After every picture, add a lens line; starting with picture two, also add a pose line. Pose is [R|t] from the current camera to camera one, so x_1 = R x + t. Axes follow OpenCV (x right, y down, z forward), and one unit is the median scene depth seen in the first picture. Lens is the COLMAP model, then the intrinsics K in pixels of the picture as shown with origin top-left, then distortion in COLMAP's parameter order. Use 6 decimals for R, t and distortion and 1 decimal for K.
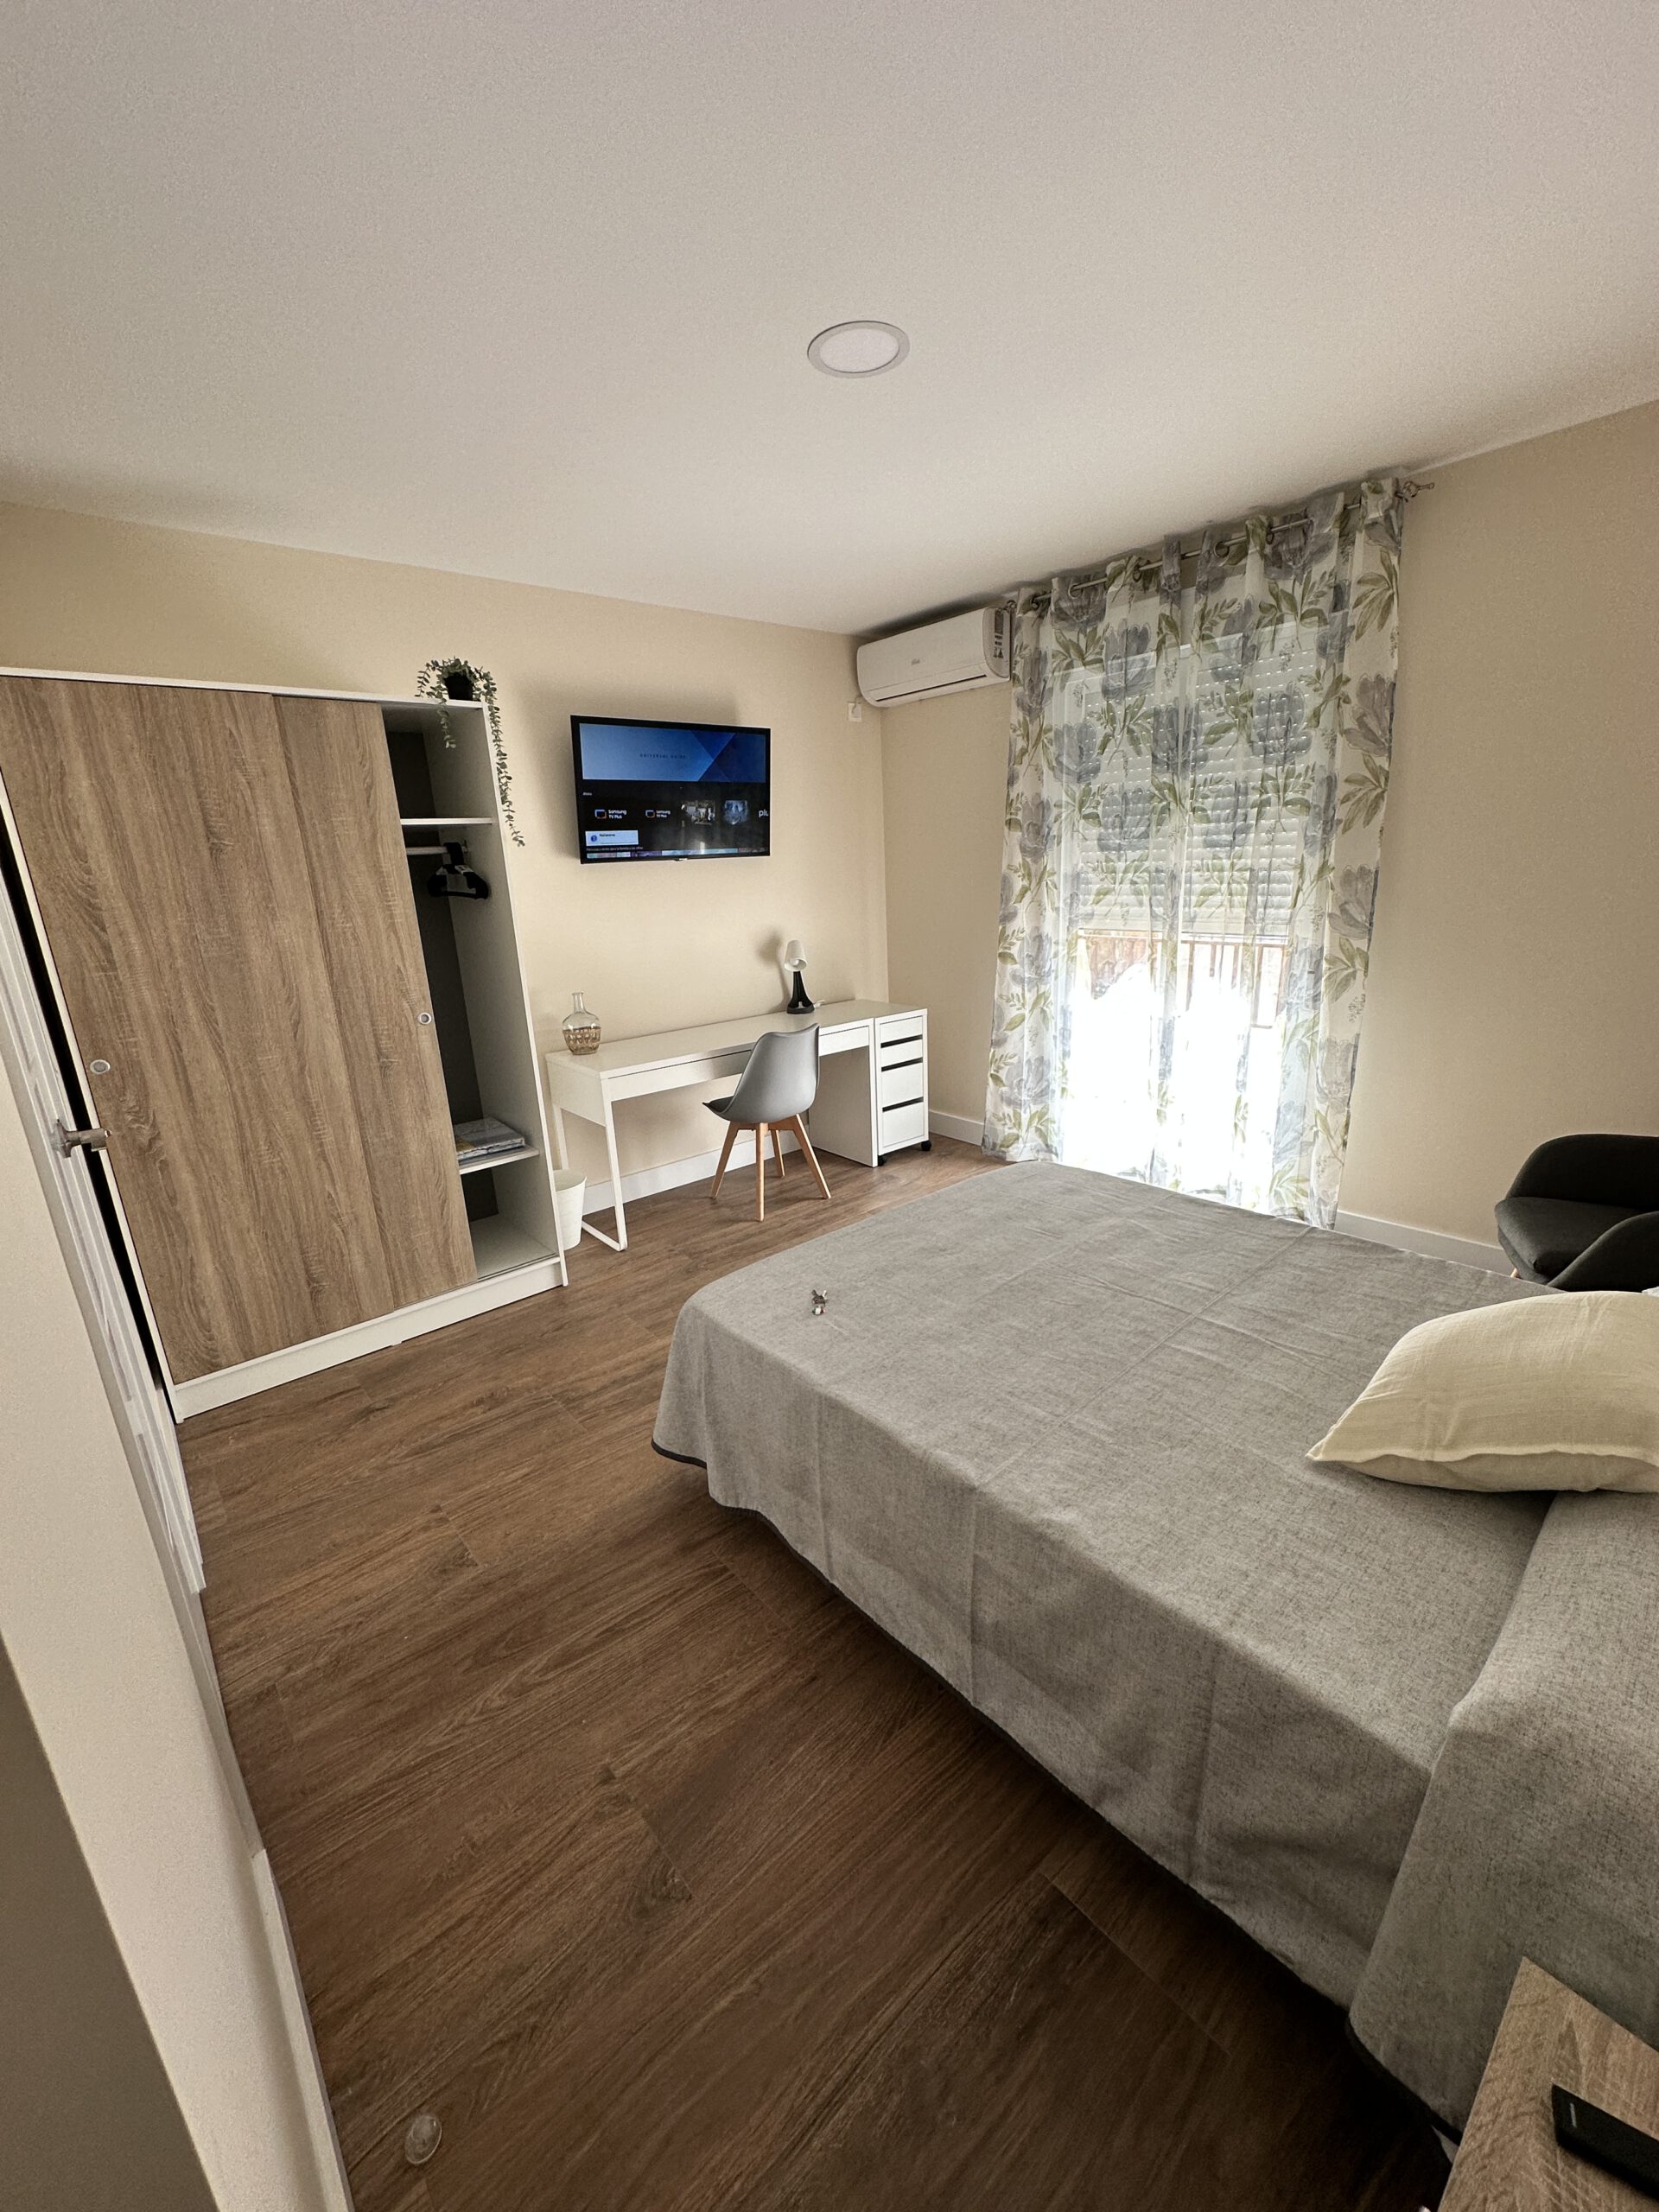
lens RADIAL K [[879.3, 0, 829.5], [0, 879.3, 1106.0], [0, 0, 1]] dist [0.000737, 0.000109]
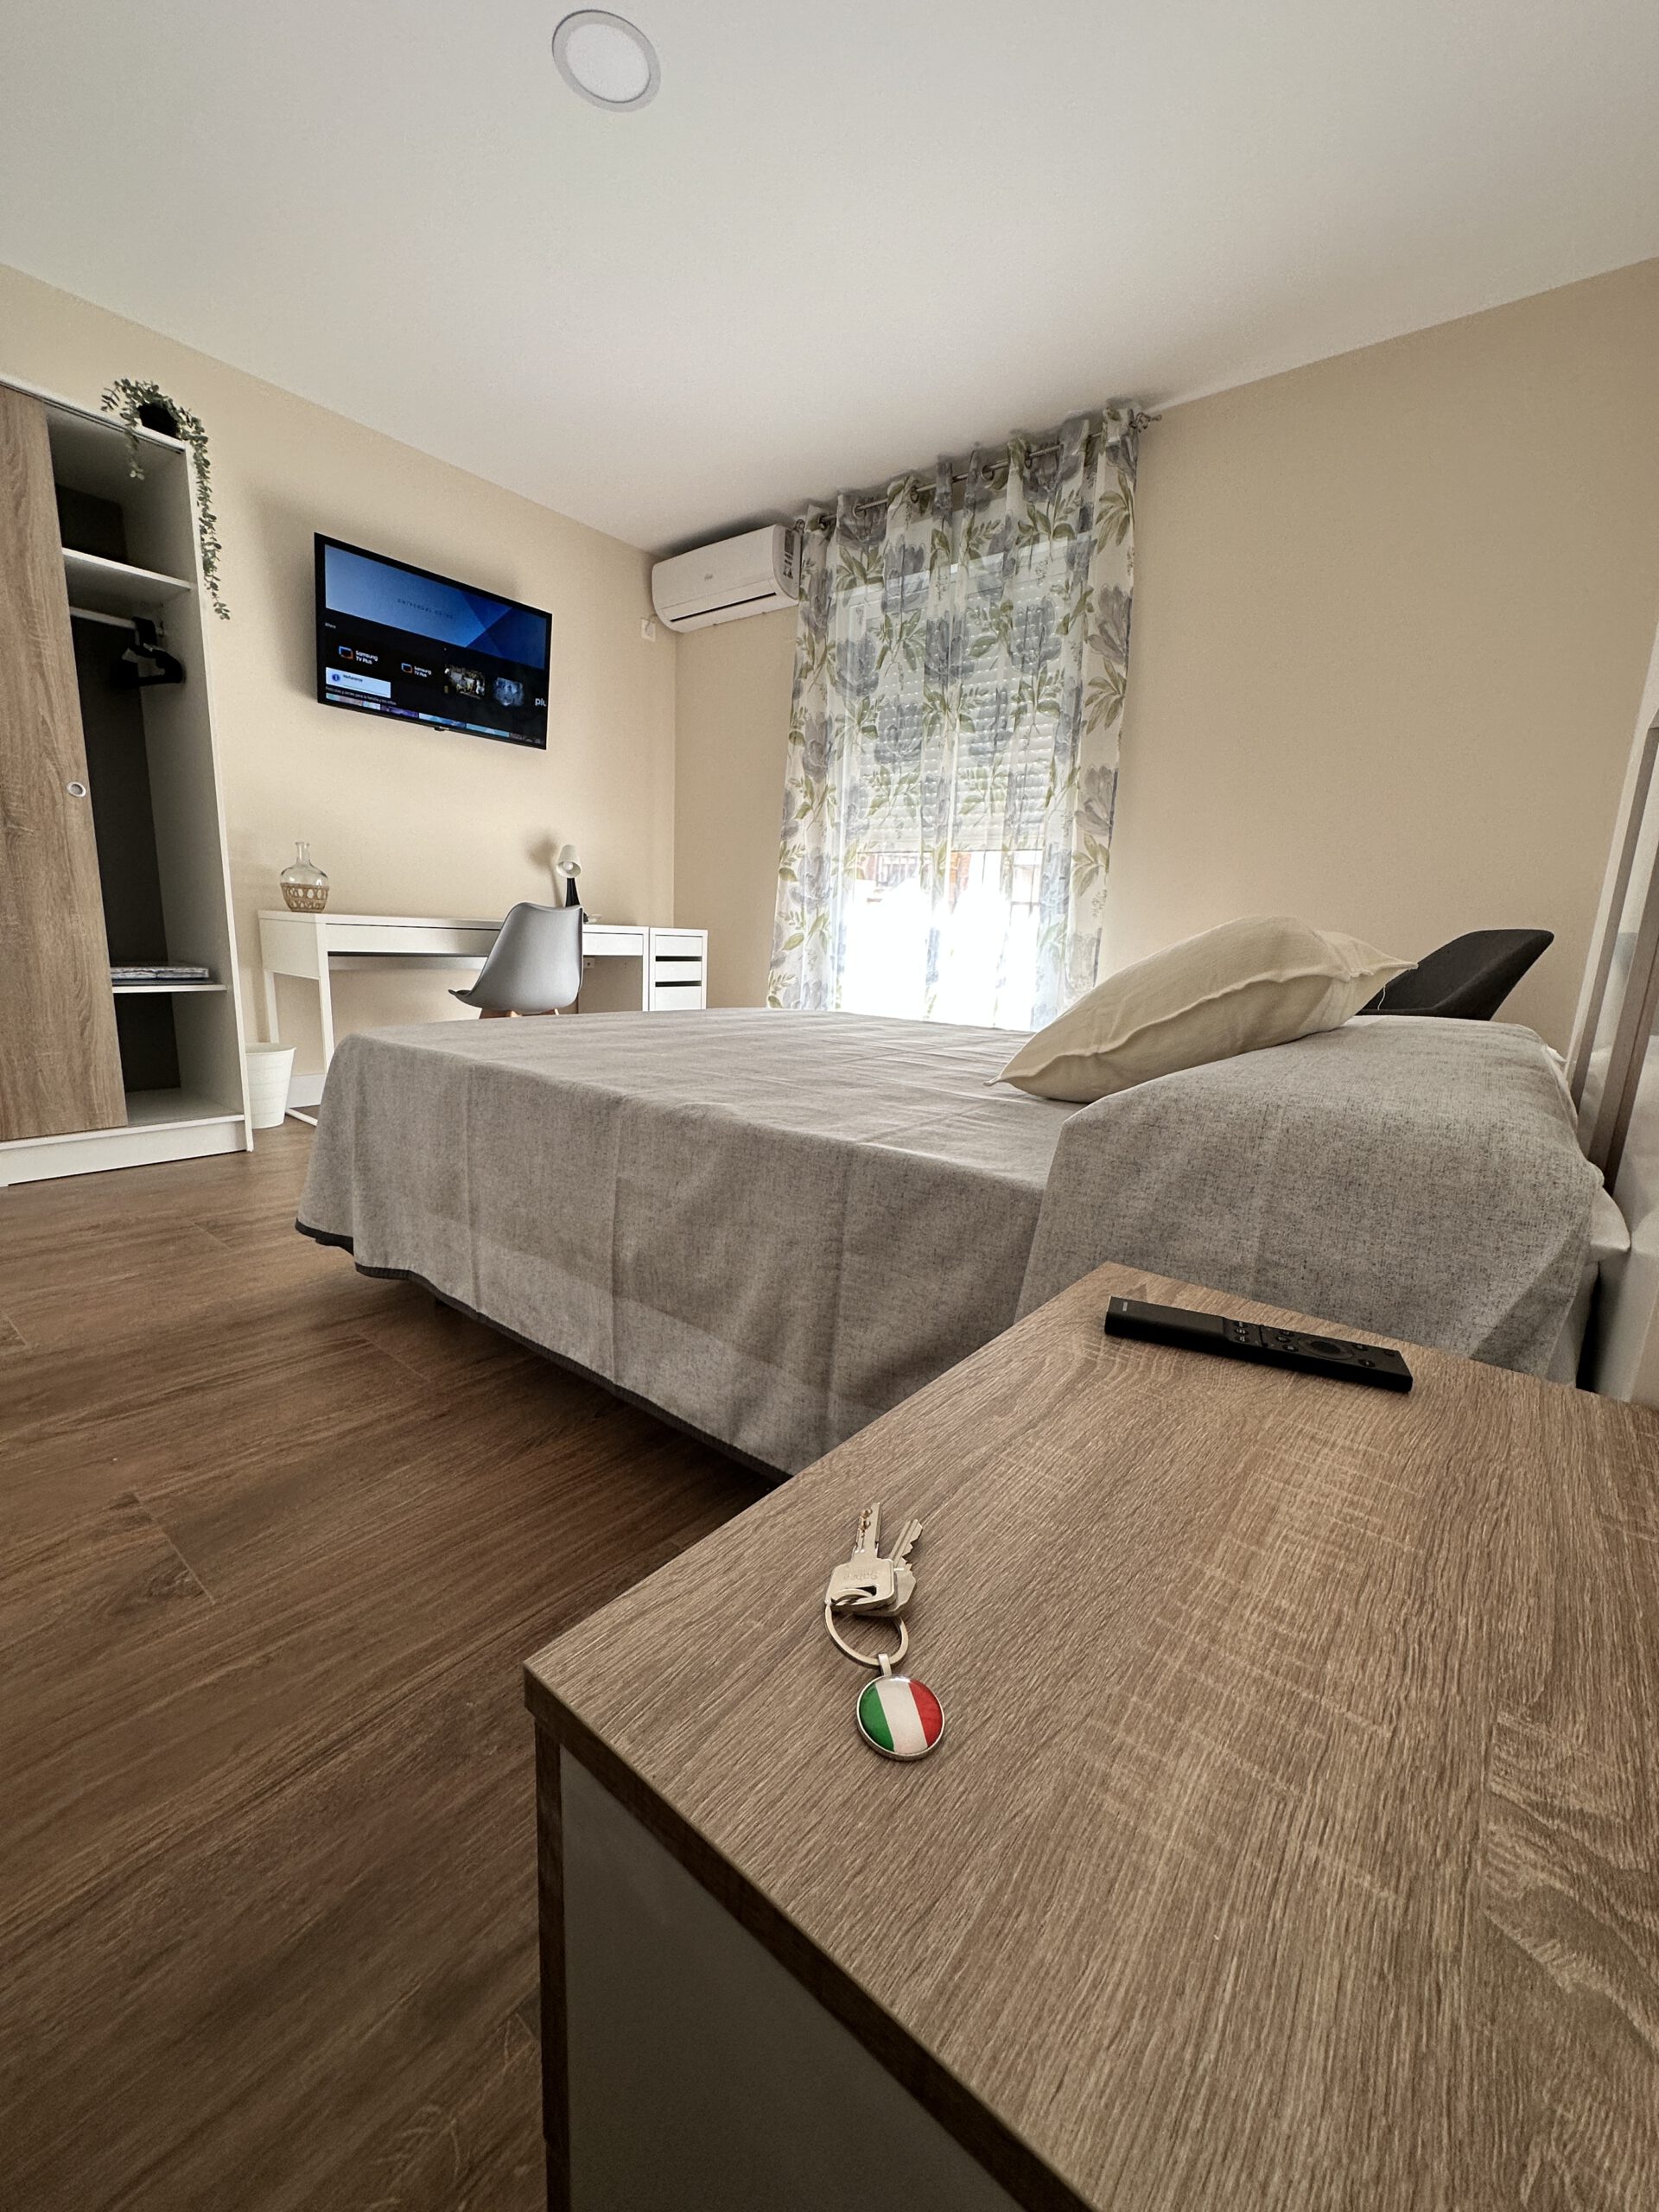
lens RADIAL K [[881.8, 0, 826.9], [0, 881.8, 1104.2], [0, 0, 1]] dist [-0.002827, 0.000808]
pose [[0.979481, 0.050310, 0.195153, 0.078097], [-0.035299, 0.996197, -0.079654, 0.201174], [-0.198419, 0.071131, 0.977533, 0.046106]]
